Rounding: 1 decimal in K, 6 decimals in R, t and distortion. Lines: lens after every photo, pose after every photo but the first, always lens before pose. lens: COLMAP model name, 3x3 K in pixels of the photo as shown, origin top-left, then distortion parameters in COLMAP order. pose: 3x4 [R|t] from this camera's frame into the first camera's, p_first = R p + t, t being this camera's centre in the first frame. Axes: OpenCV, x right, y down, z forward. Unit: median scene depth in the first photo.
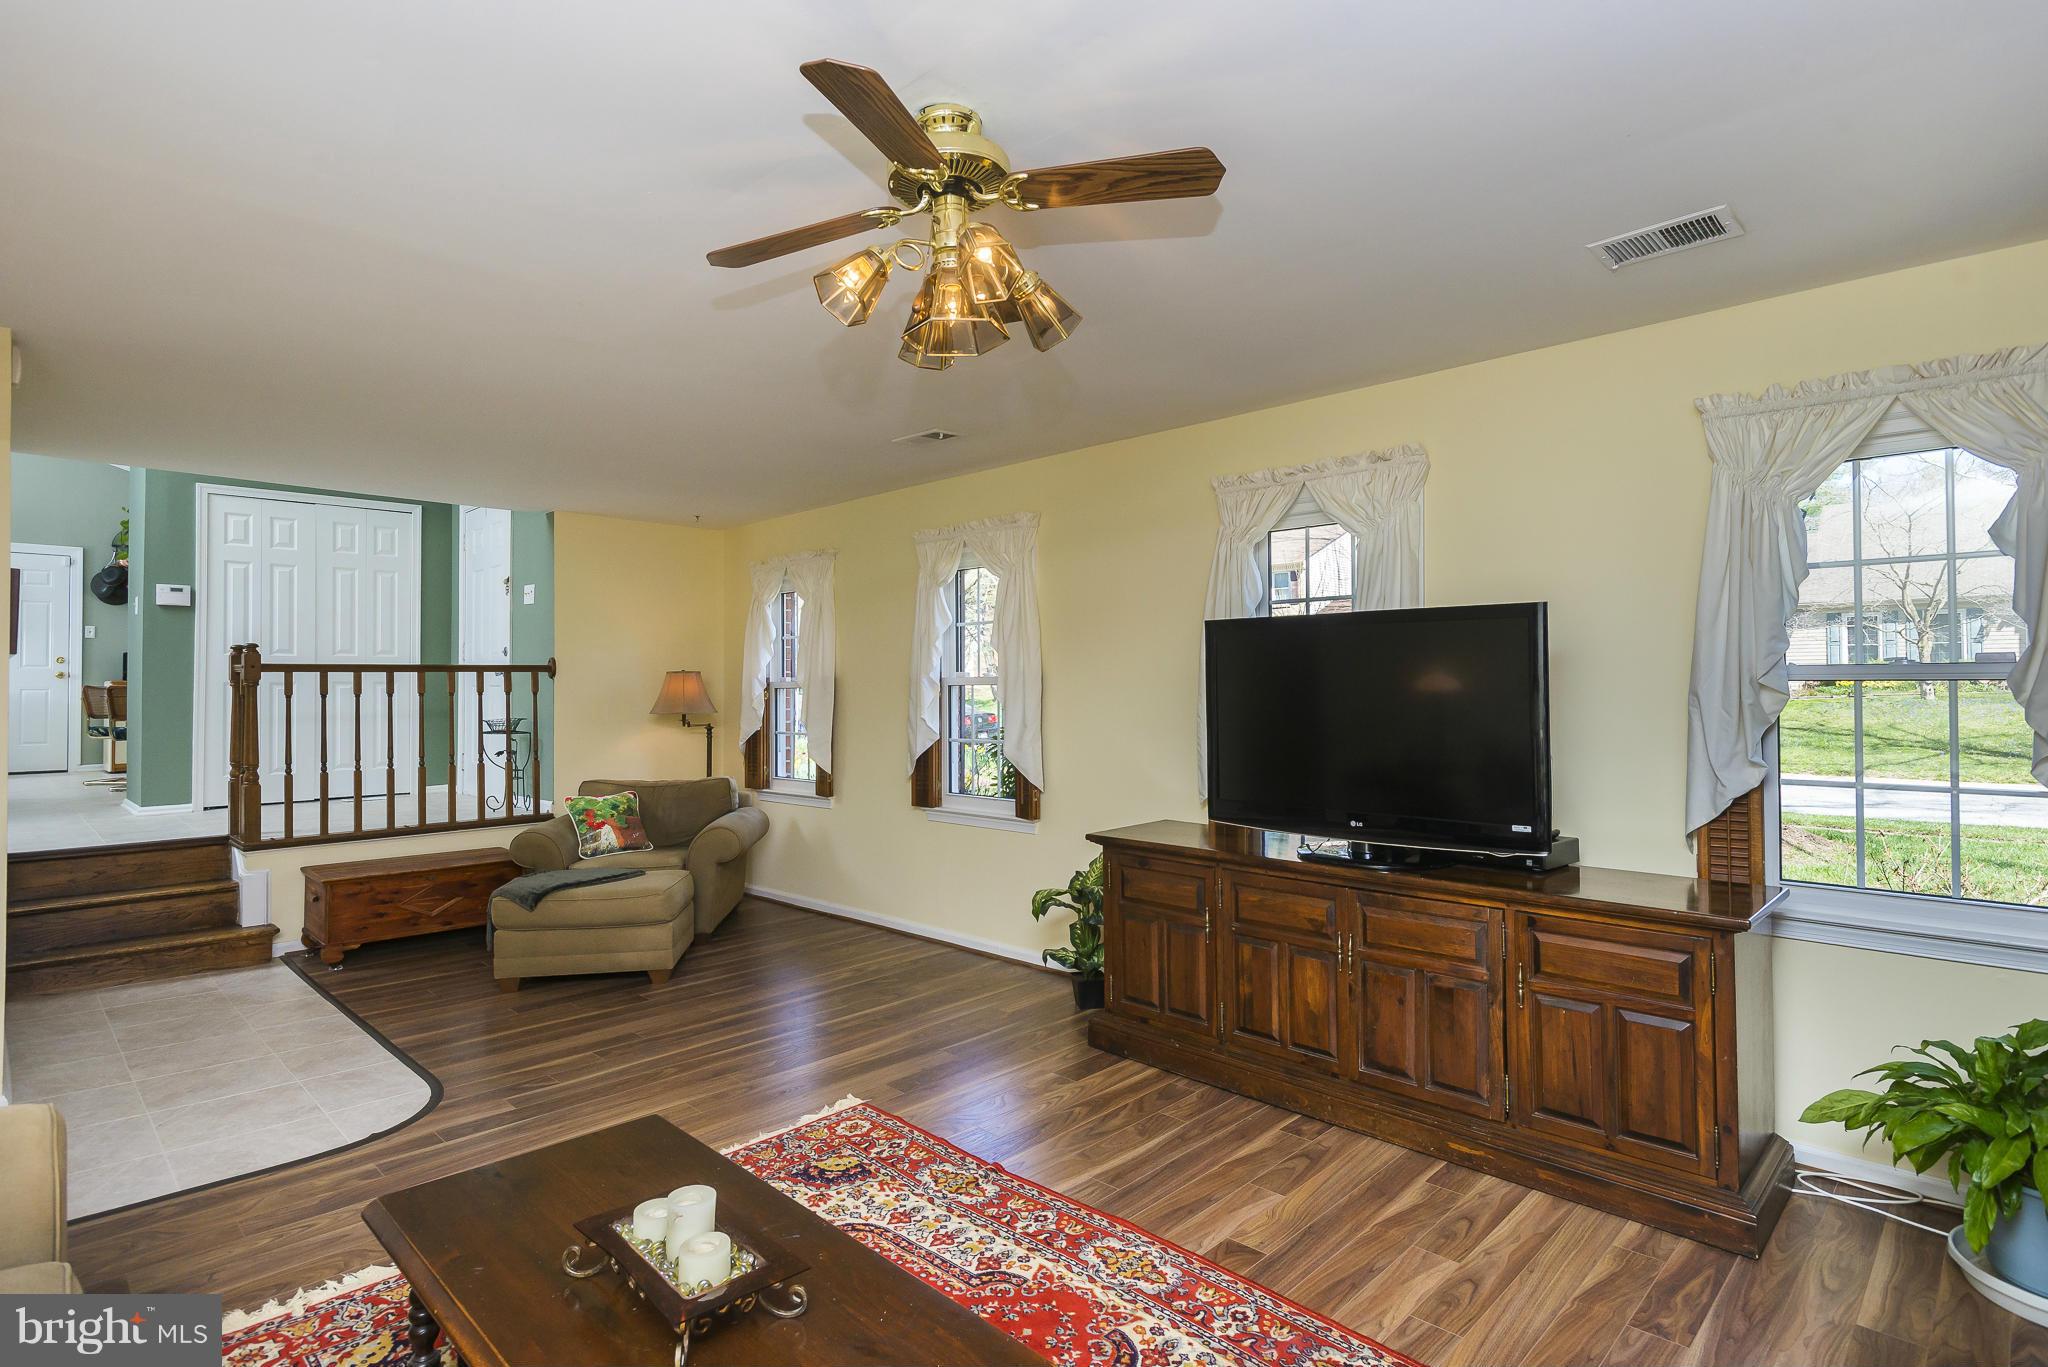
lens RADIAL K [[1022.7, 0, 1024.0], [0, 1022.7, 683.5], [0, 0, 1]] dist [0.003161, 0.000250]
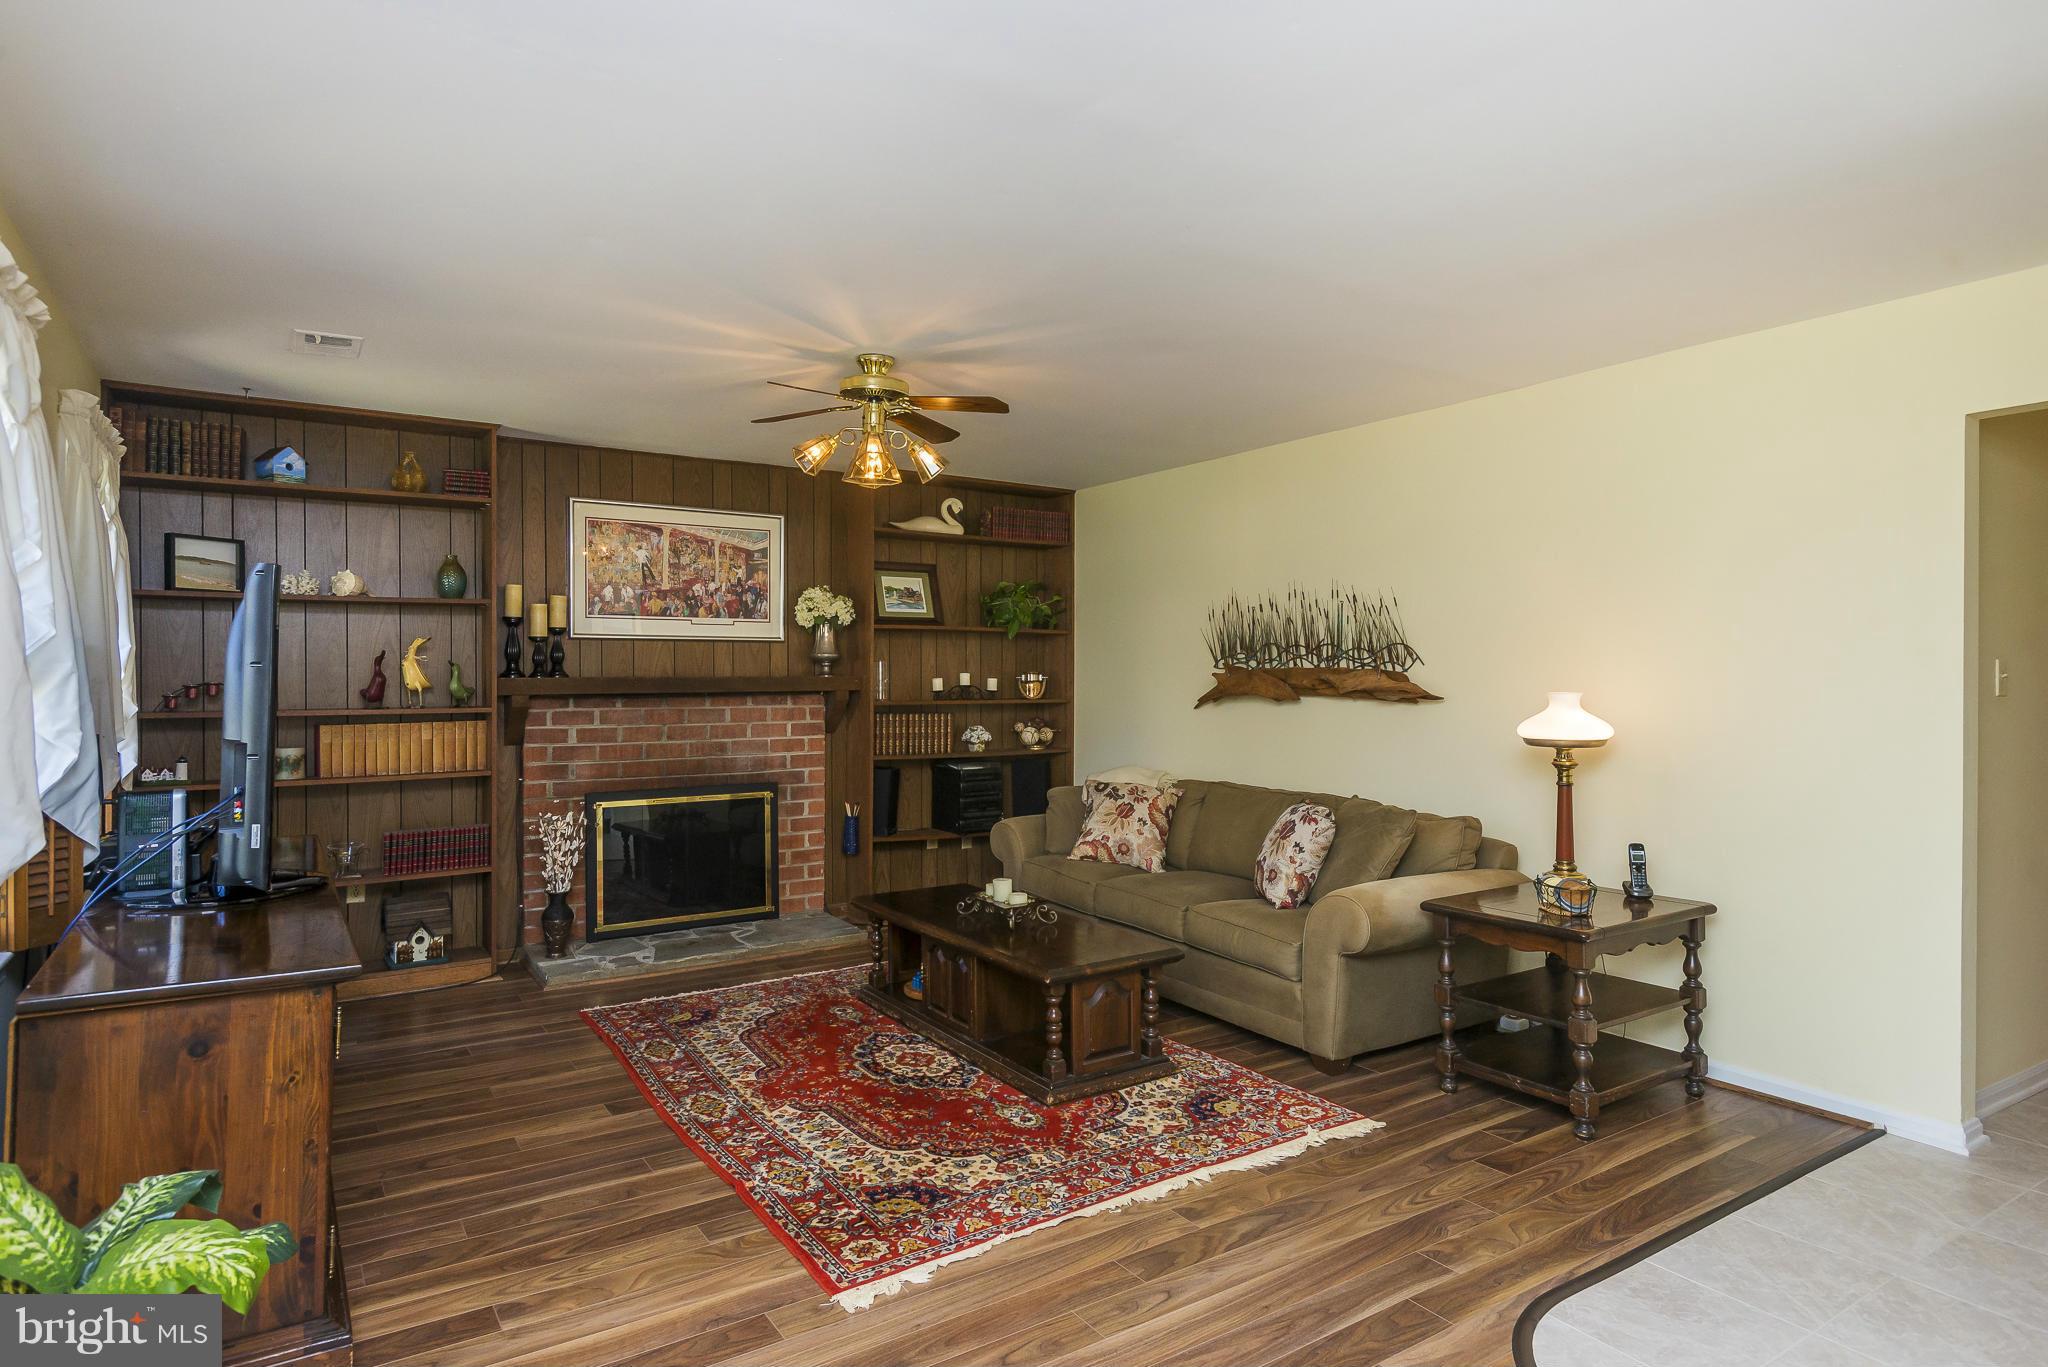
lens RADIAL K [[1022.7, 0, 1024.0], [0, 1022.7, 683.5], [0, 0, 1]] dist [0.003161, 0.000250]
pose [[-0.981859, 0.000198, 0.189614, -0.469235], [0.000495, 0.999999, 0.001521, 0.014282], [-0.189614, 0.001588, -0.981857, 1.895589]]
